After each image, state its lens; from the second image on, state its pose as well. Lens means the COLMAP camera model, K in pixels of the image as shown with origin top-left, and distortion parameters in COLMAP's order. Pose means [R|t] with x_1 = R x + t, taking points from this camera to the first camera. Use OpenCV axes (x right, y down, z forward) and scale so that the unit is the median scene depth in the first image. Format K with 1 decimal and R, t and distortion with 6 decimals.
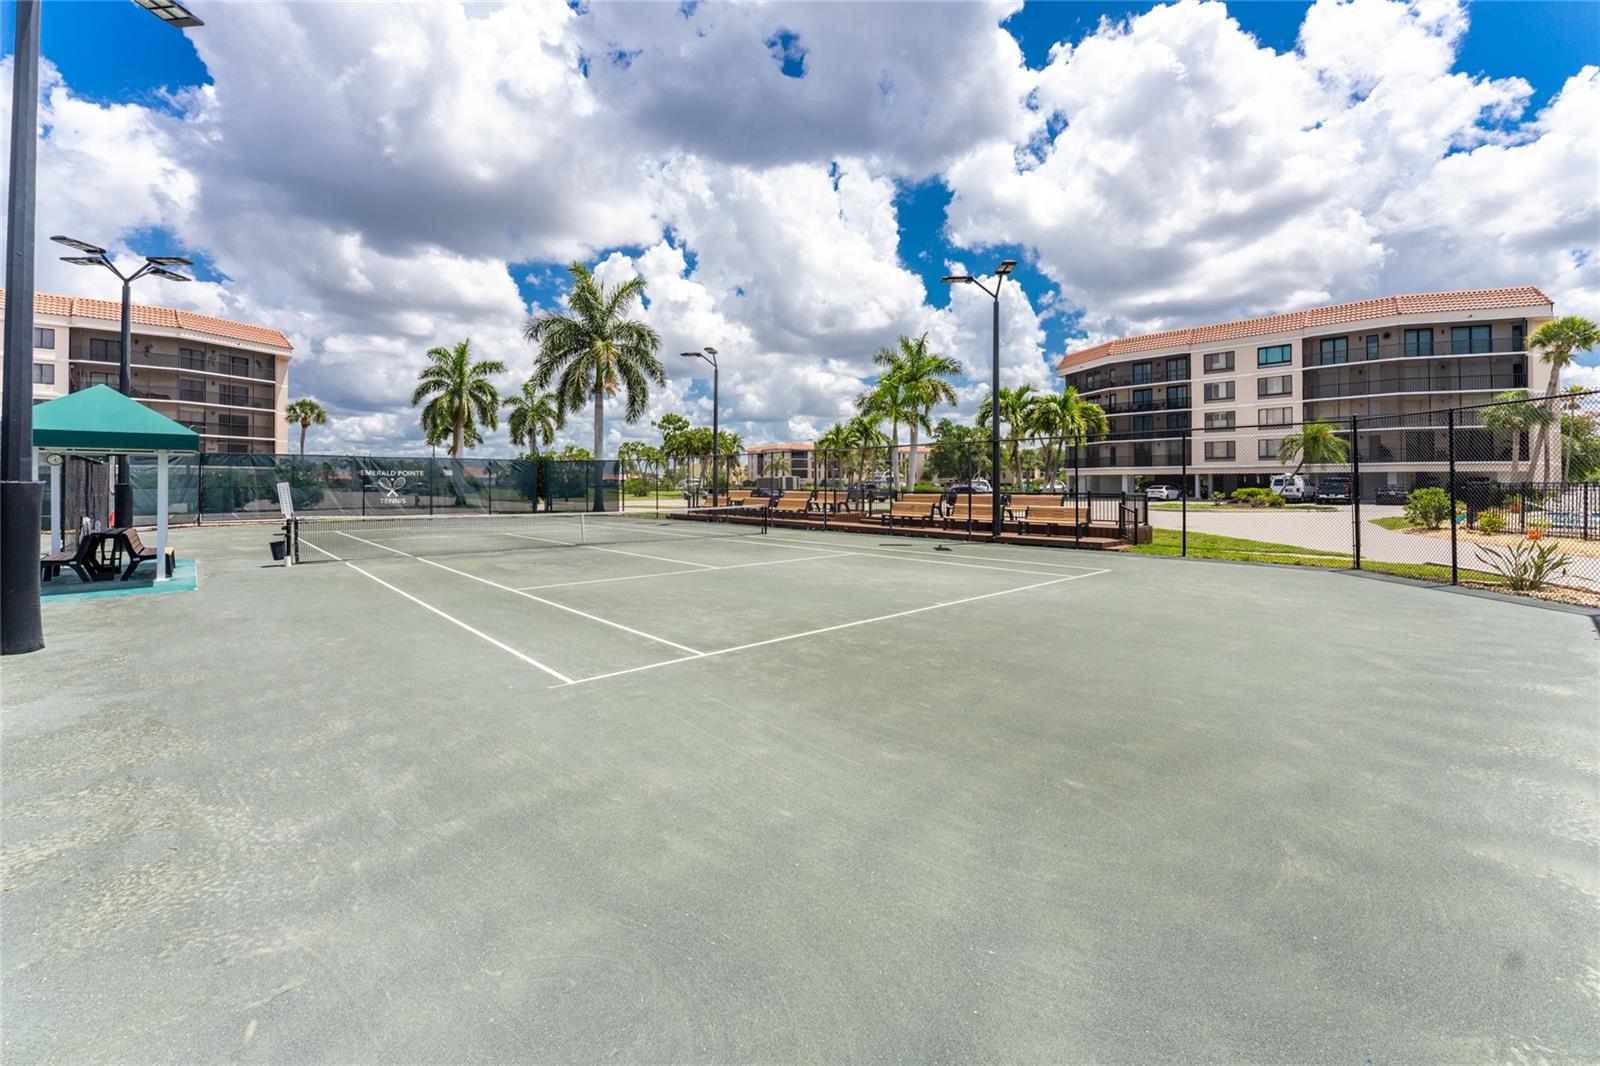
lens RADIAL K [[676.1, 0, 801.2], [0, 676.1, 480.0], [0, 0, 1]] dist [0.001565, 0.000268]
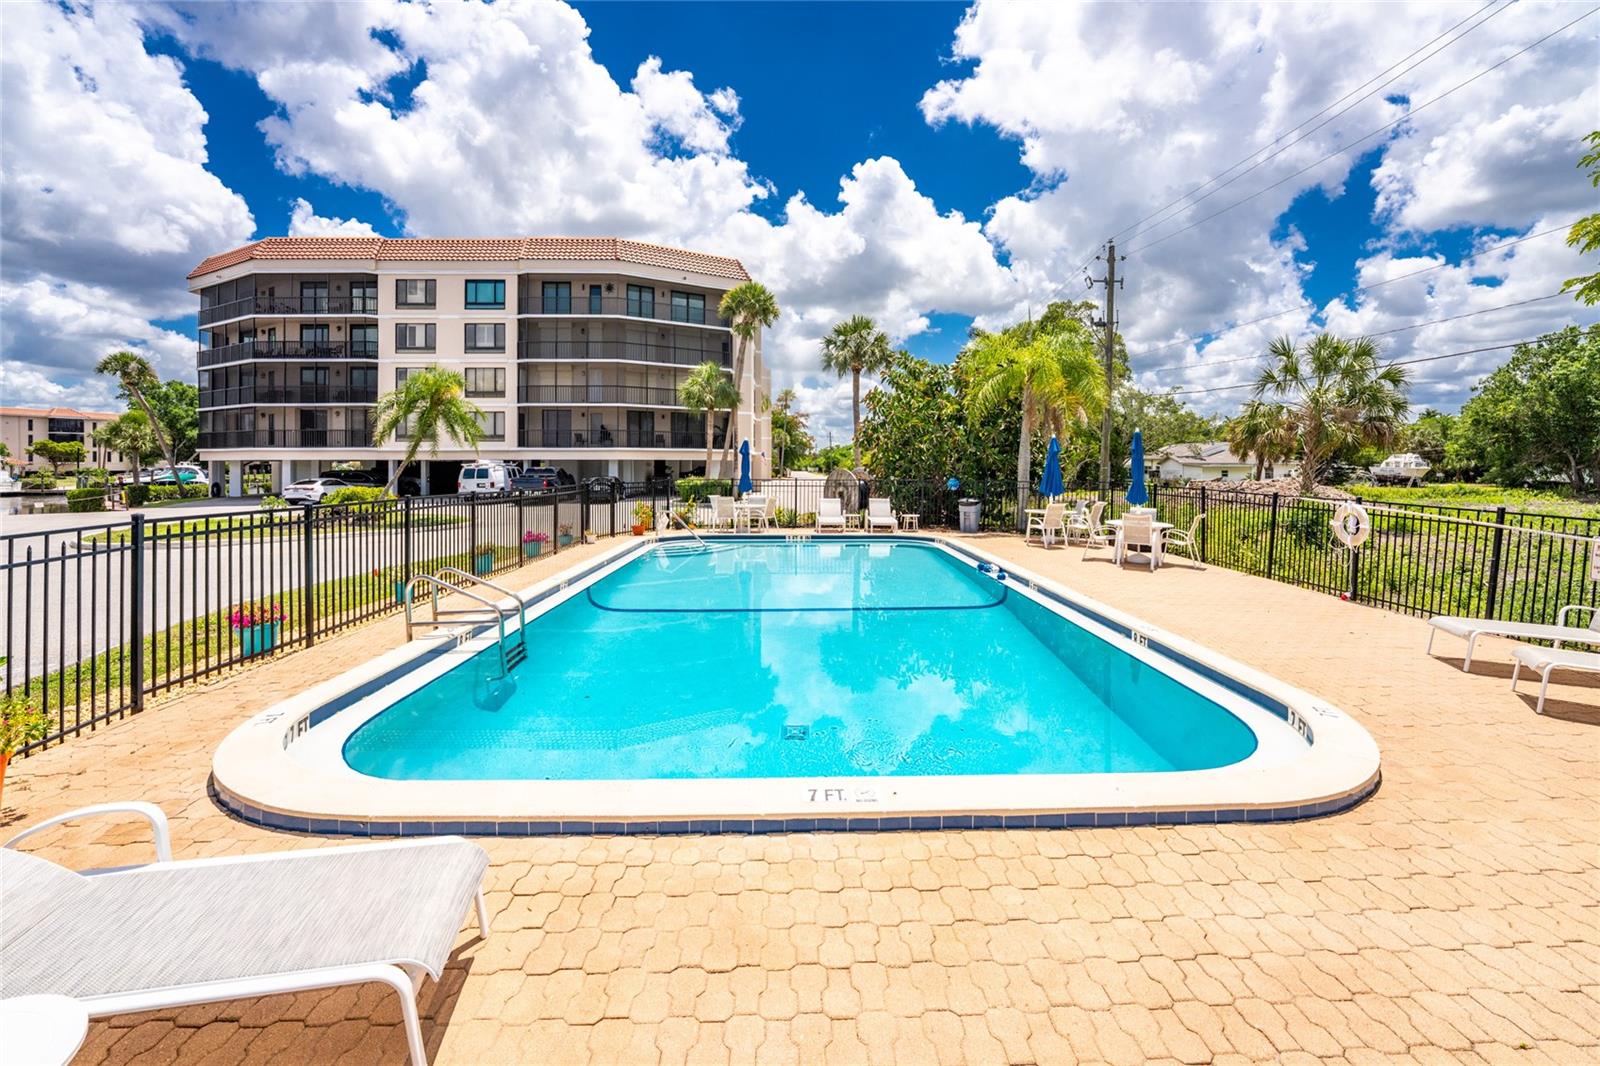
lens RADIAL K [[676.1, 0, 801.2], [0, 676.1, 480.0], [0, 0, 1]] dist [0.001565, 0.000268]
pose [[0.645658, -0.018428, 0.763404, 0.365661], [-0.004074, 0.999611, 0.027575, -0.009517], [-0.763616, -0.020914, 0.645332, 0.284423]]
